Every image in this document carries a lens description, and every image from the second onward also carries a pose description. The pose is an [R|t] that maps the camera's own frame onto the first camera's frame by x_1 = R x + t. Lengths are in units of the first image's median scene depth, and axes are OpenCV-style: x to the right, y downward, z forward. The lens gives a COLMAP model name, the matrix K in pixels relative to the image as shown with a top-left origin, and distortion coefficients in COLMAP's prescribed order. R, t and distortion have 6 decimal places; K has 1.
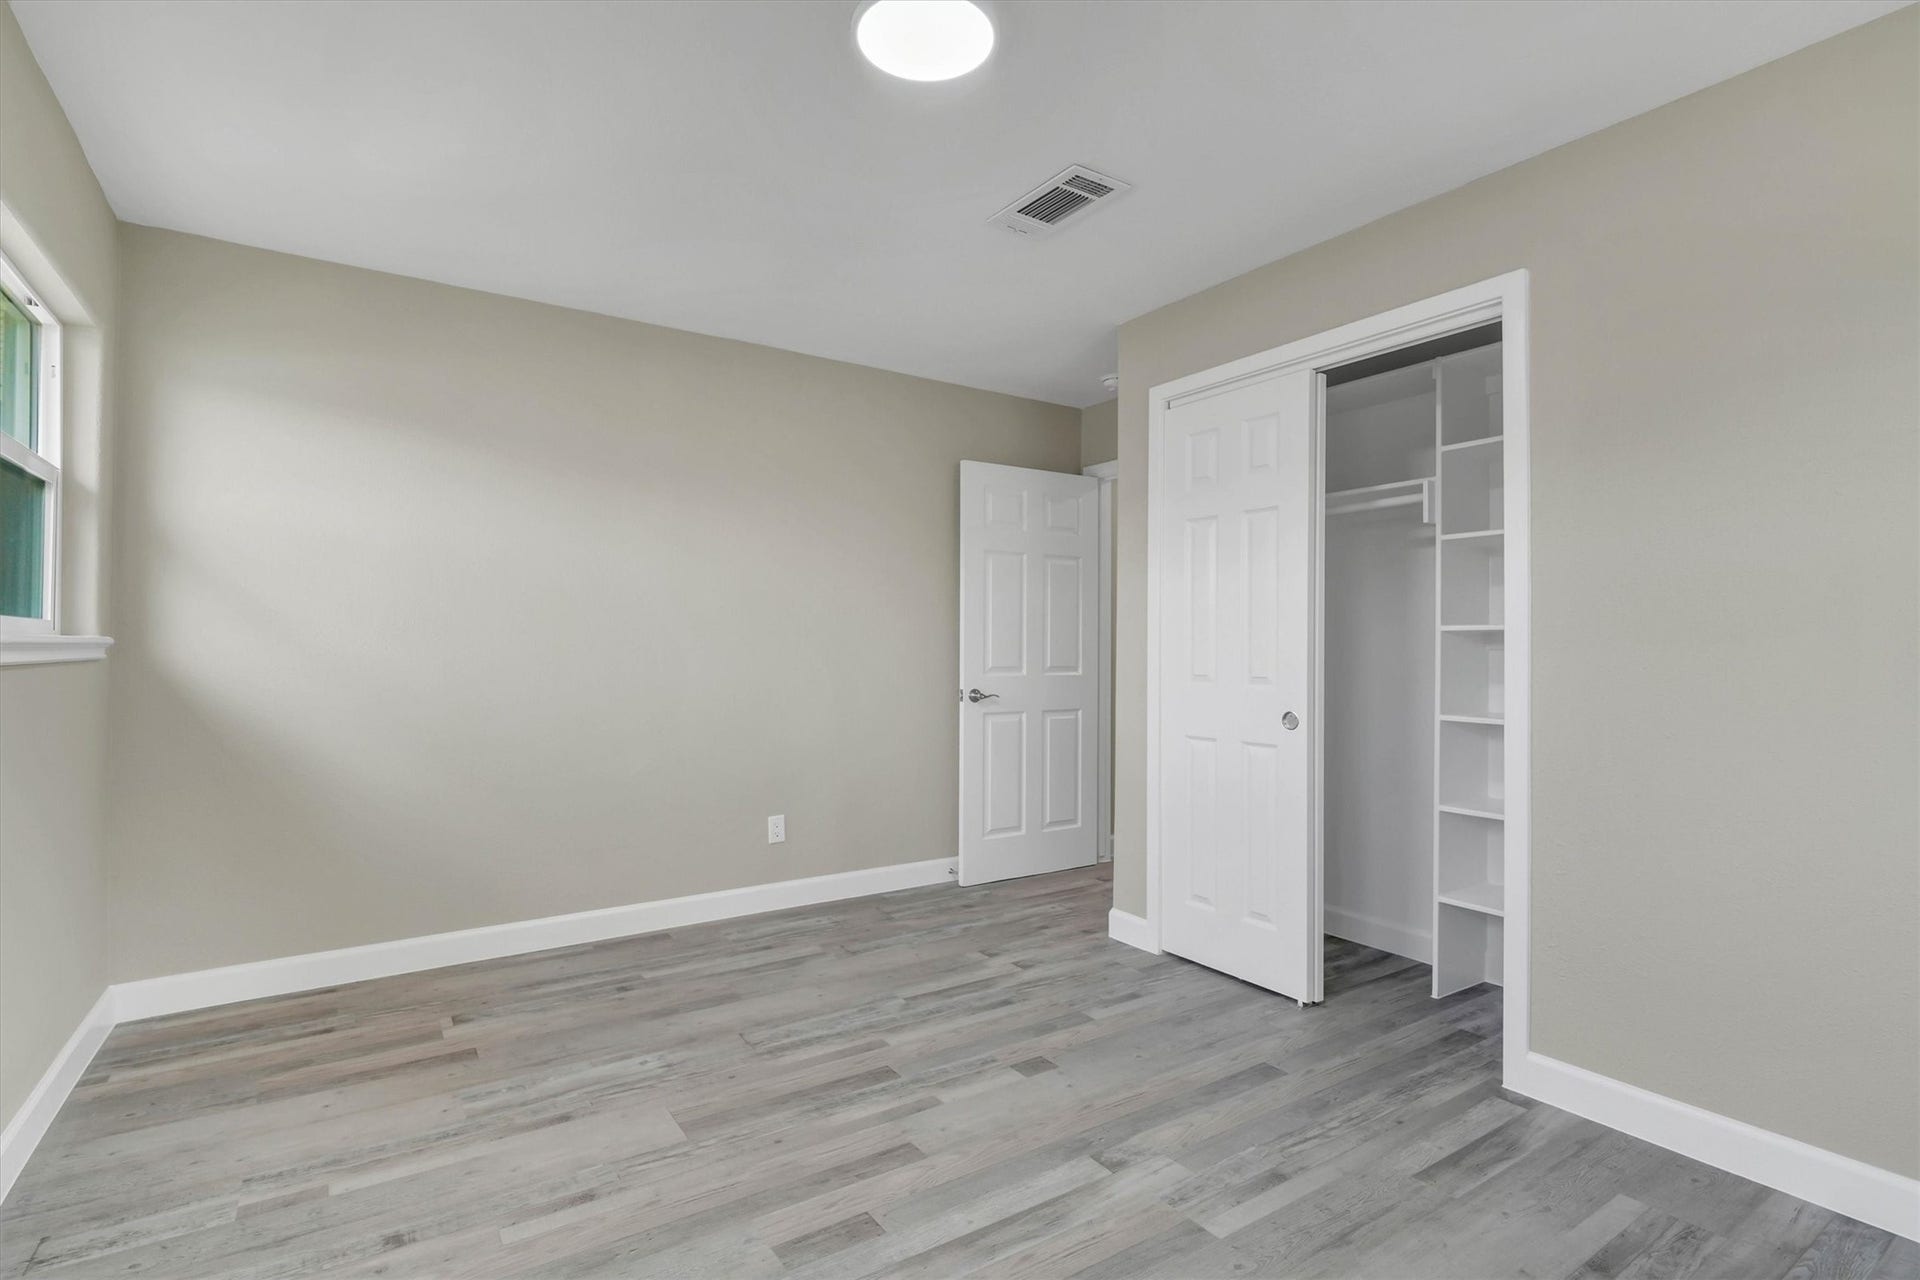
lens RADIAL K [[910.2, 0, 954.7], [0, 910.2, 648.9], [0, 0, 1]] dist [-0.002193, -0.001715]
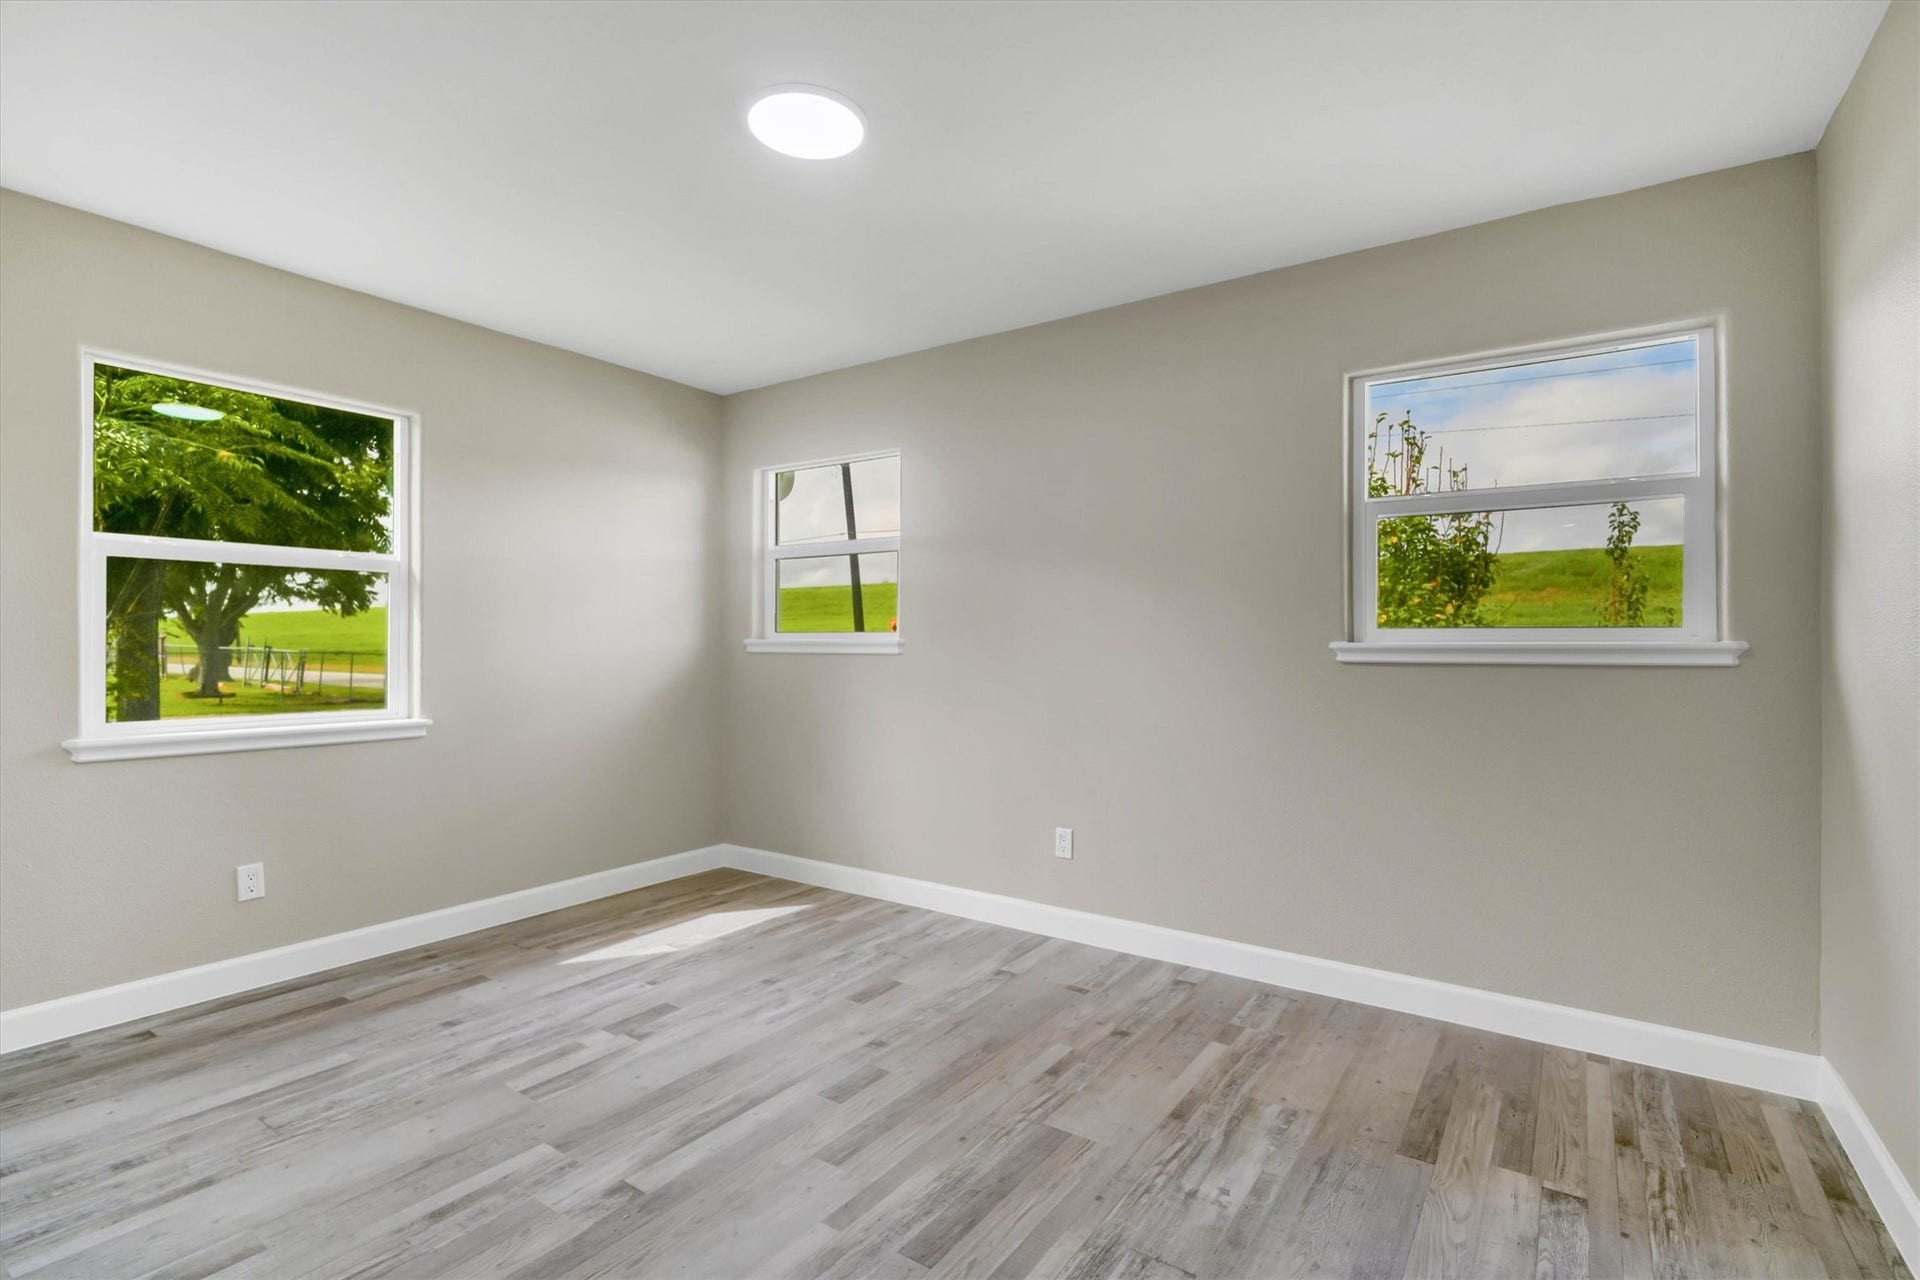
lens RADIAL K [[897.1, 0, 969.6], [0, 897.1, 639.4], [0, 0, 1]] dist [0.003716, -0.006783]
pose [[-0.925464, -0.011071, -0.378674, 0.182775], [-0.007256, 0.999908, -0.011499, -0.012574], [0.378767, -0.007895, -0.925459, 1.872419]]
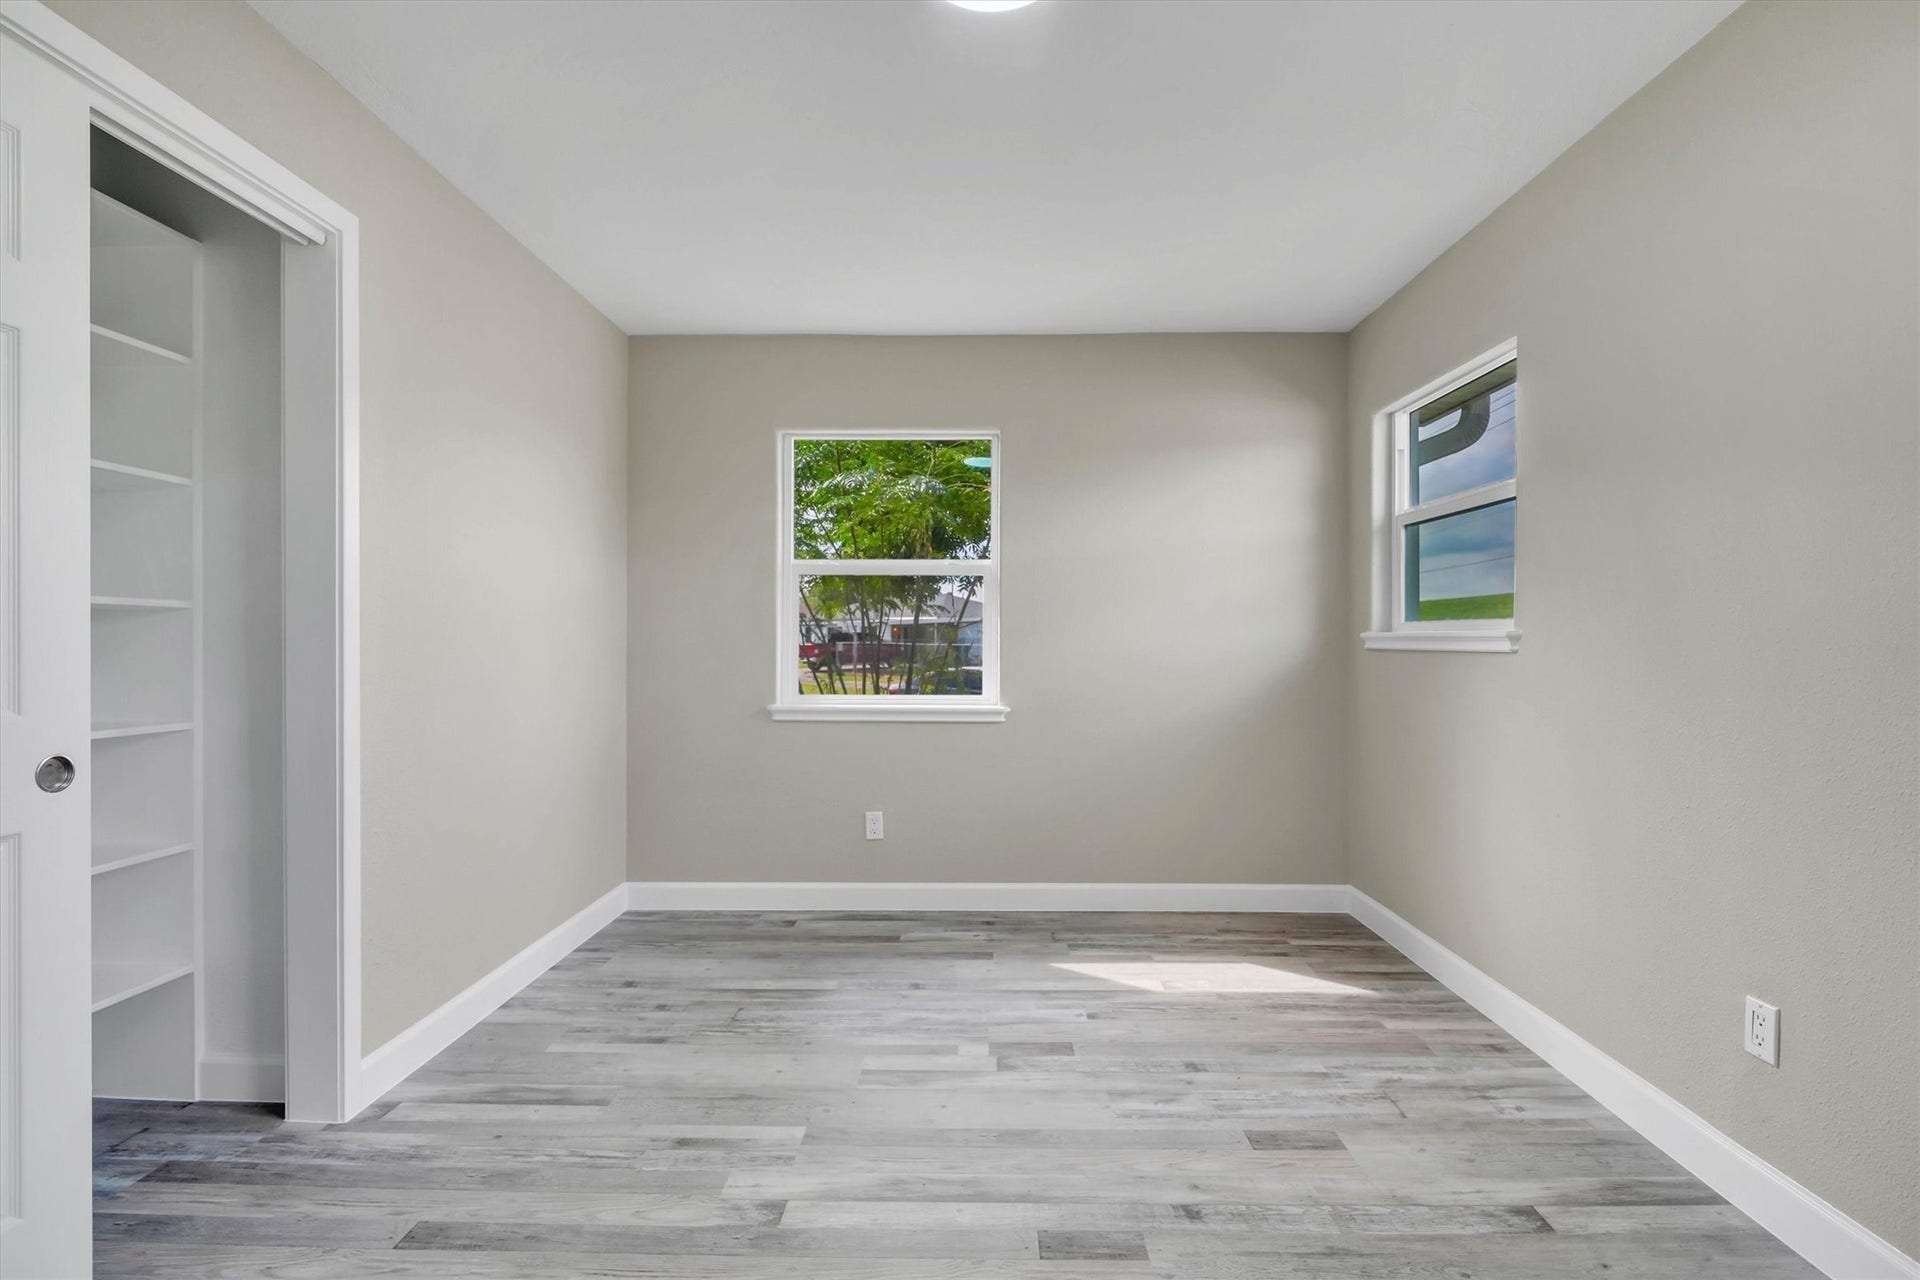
lens RADIAL K [[897.1, 0, 969.6], [0, 897.1, 639.4], [0, 0, 1]] dist [0.003716, -0.006783]
pose [[-0.824751, -0.008745, 0.565428, -0.463741], [-0.009574, 0.999953, 0.001502, -0.015687], [-0.565415, -0.004175, -0.824796, 1.514326]]
